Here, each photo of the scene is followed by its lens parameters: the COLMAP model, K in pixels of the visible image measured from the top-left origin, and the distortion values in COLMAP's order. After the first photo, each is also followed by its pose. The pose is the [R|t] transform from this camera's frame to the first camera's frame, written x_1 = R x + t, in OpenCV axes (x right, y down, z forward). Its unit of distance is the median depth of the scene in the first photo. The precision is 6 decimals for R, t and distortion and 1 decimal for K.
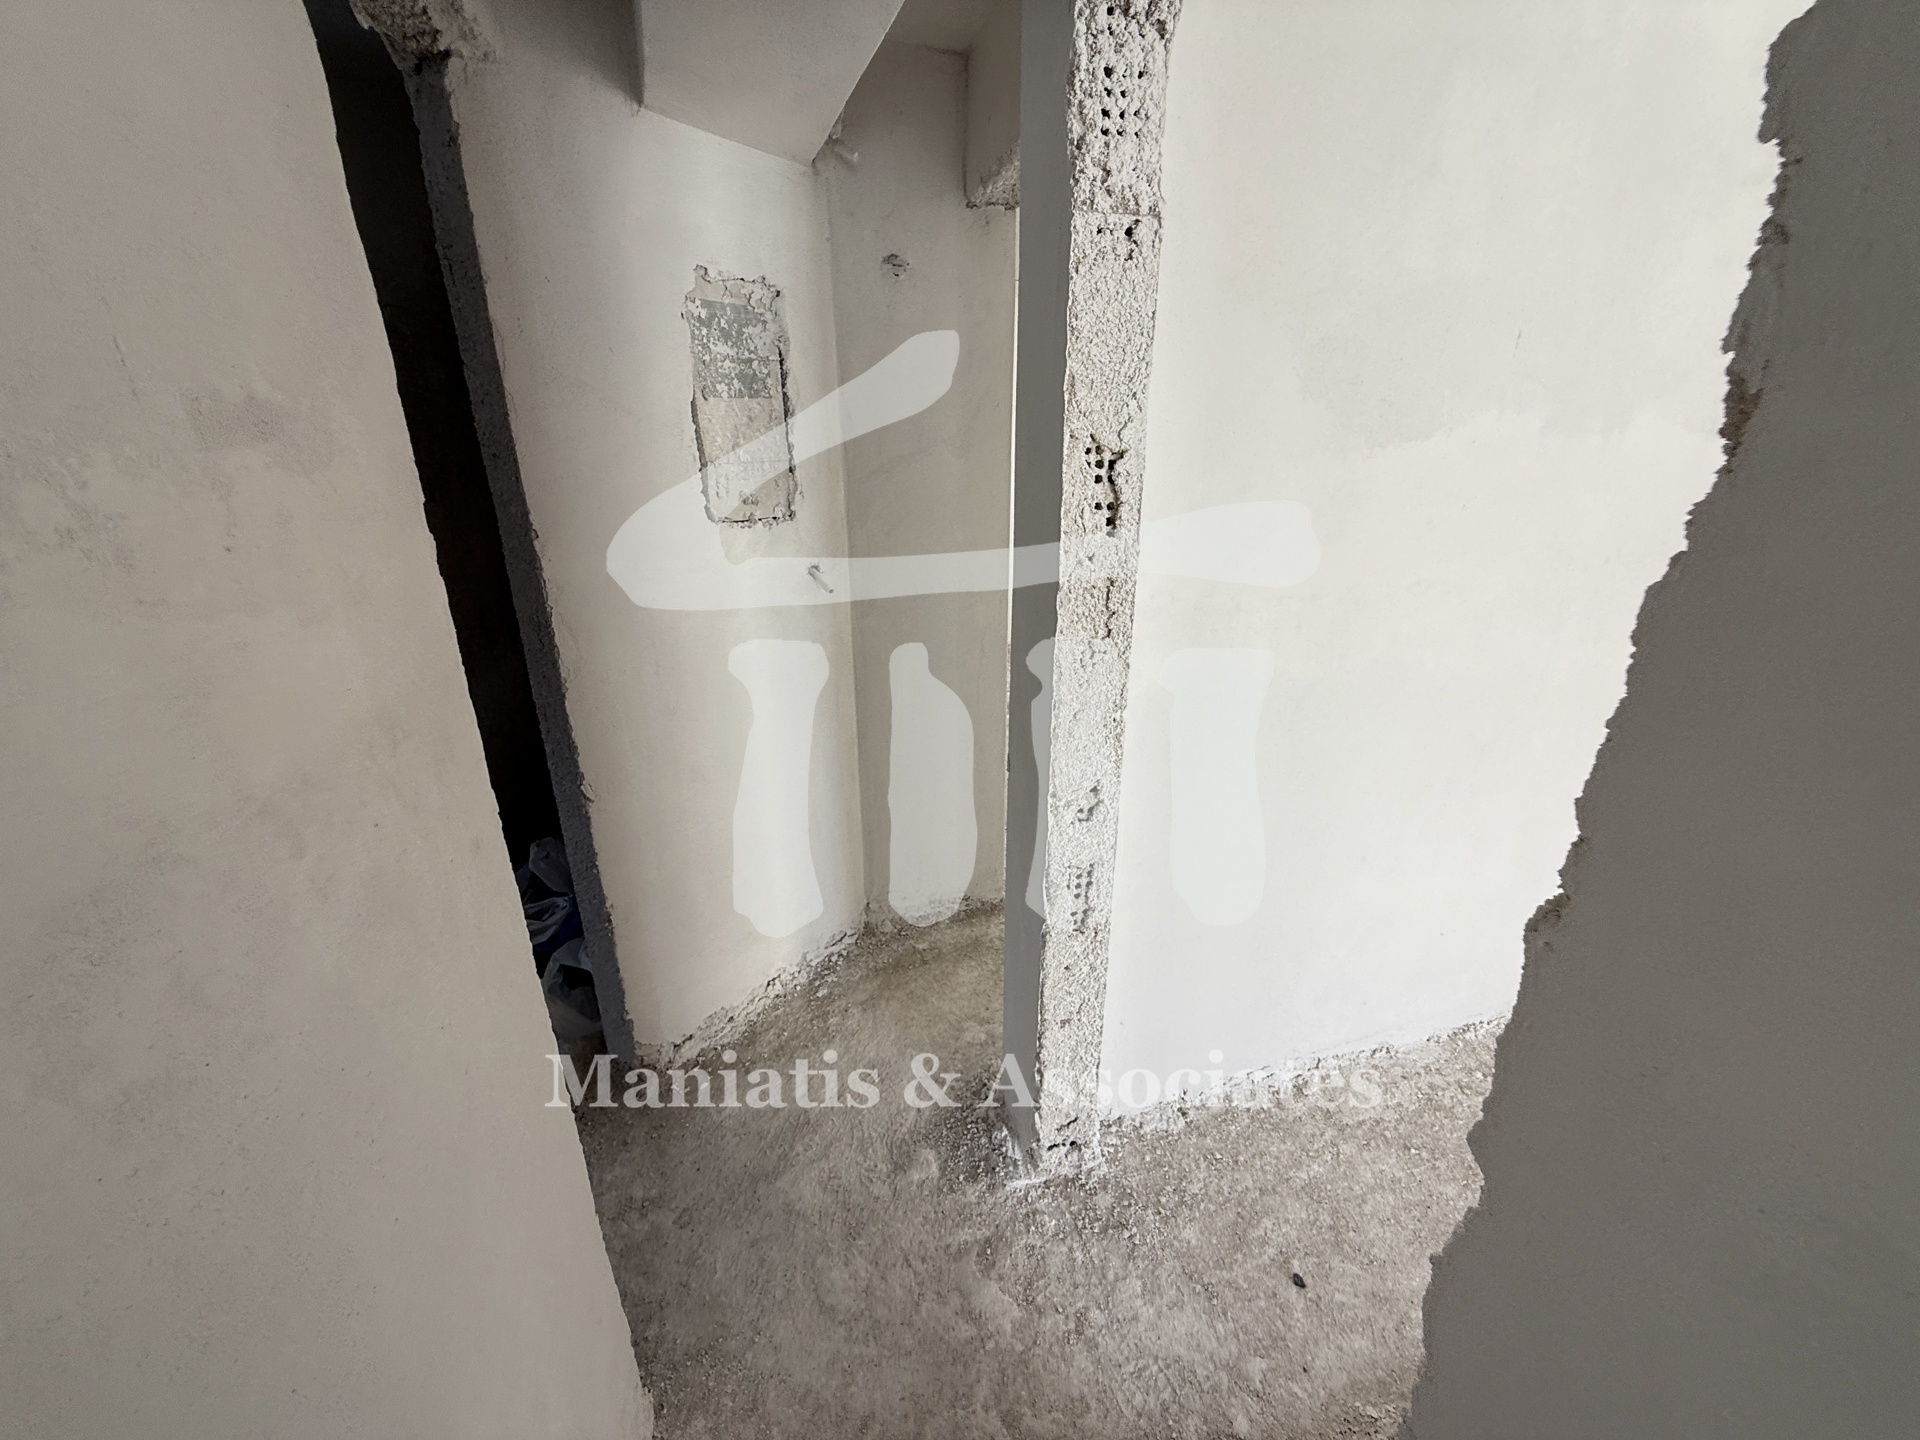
lens RADIAL K [[762.1, 0, 954.7], [0, 762.1, 718.7], [0, 0, 1]] dist [-0.000708, -0.000052]
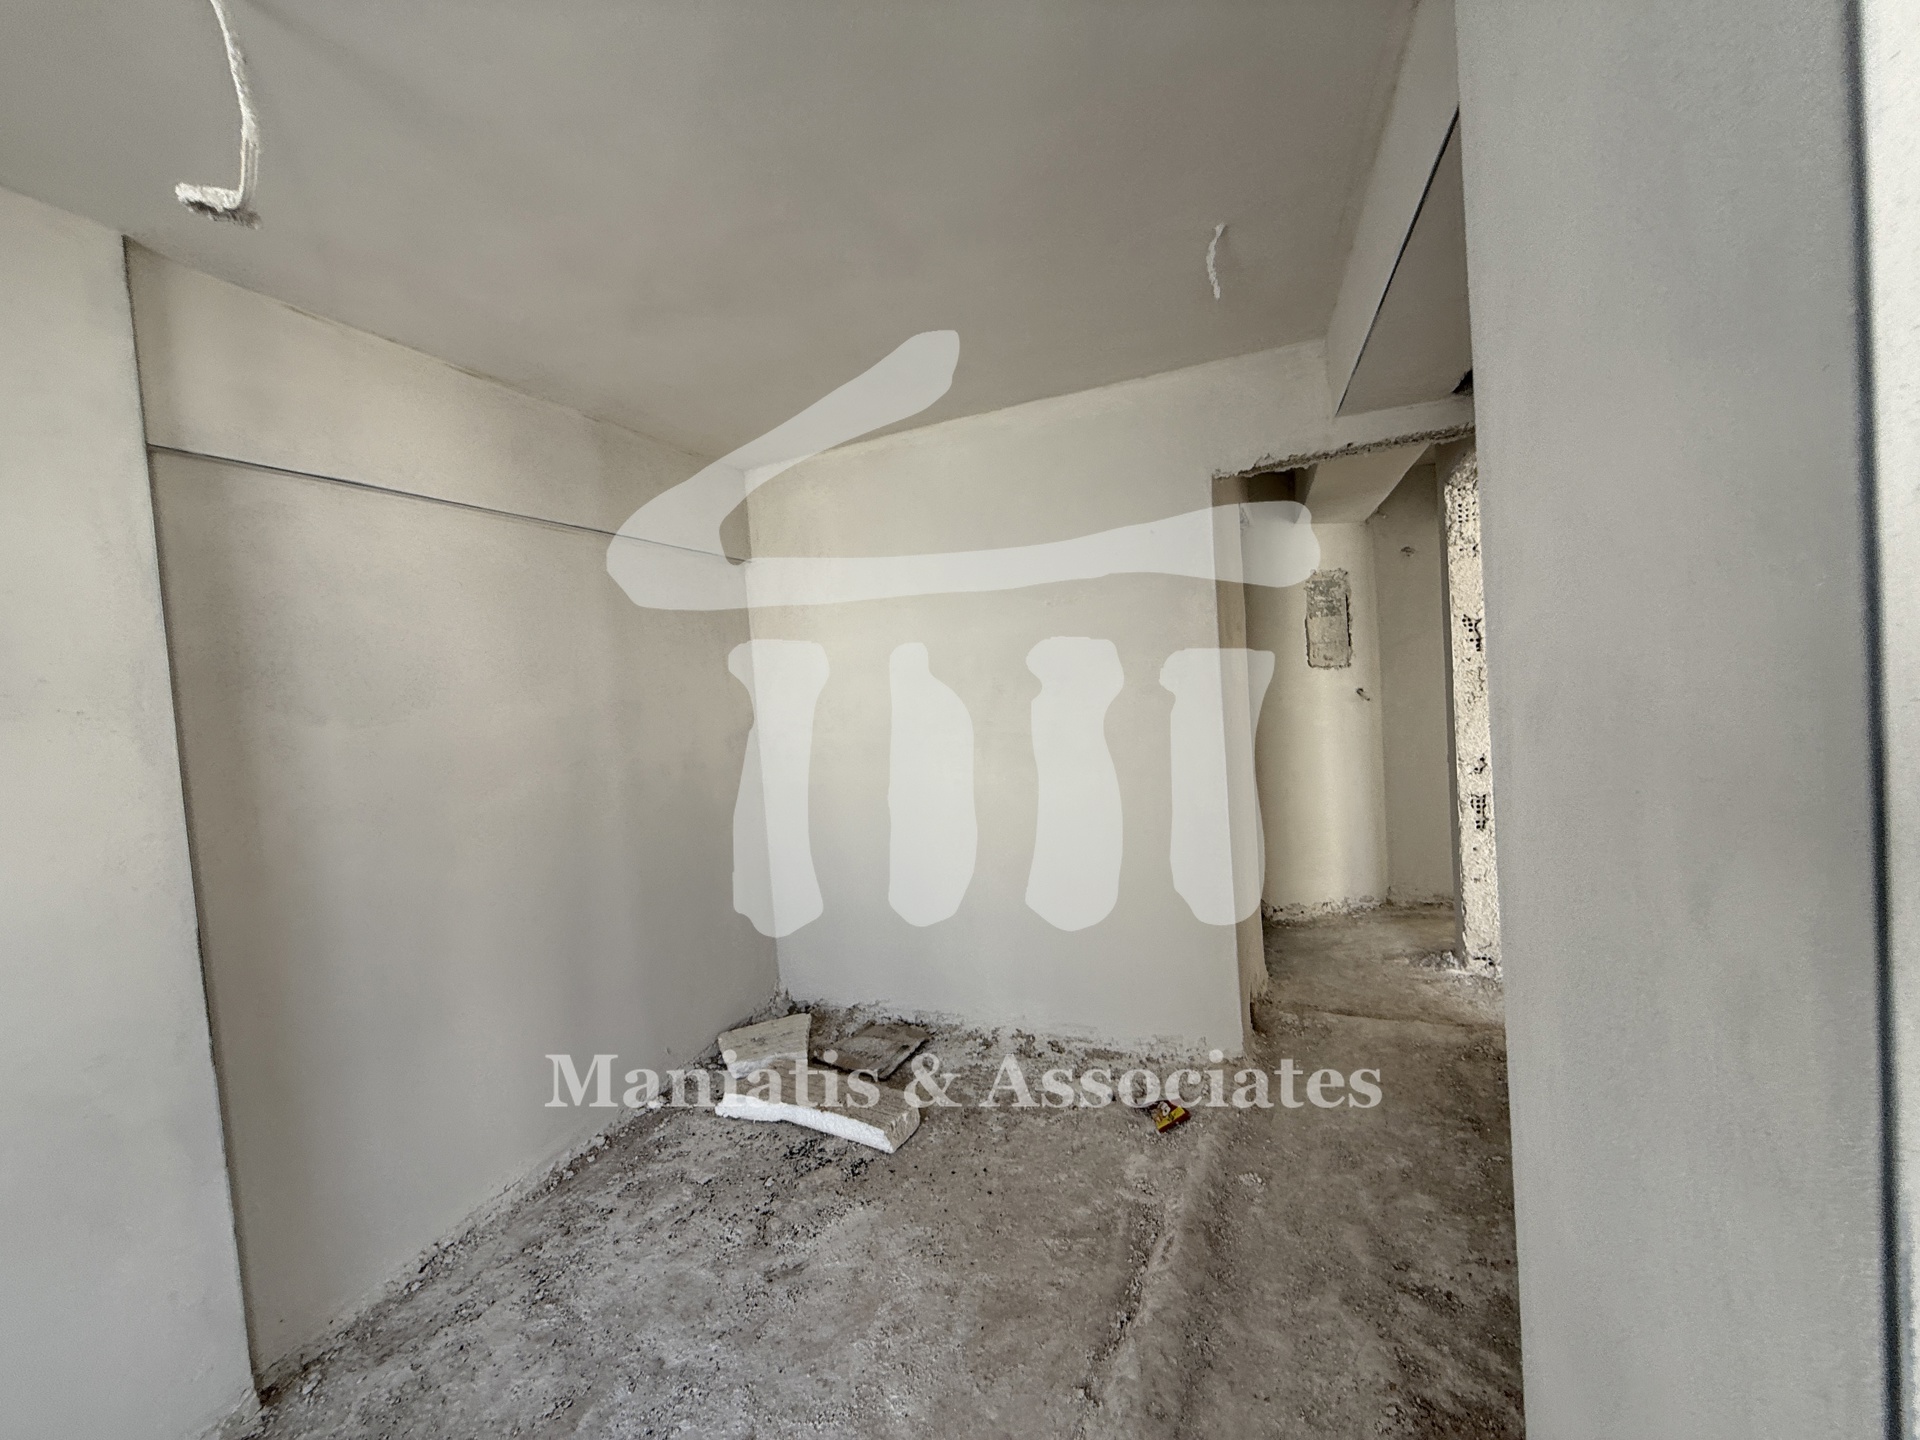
lens RADIAL K [[762.1, 0, 954.7], [0, 762.1, 718.7], [0, 0, 1]] dist [-0.000708, -0.000052]
pose [[0.757671, -0.016431, -0.652430, 0.402223], [-0.165351, 0.962233, -0.216256, 0.618428], [0.631343, 0.271731, 0.726339, -1.433592]]
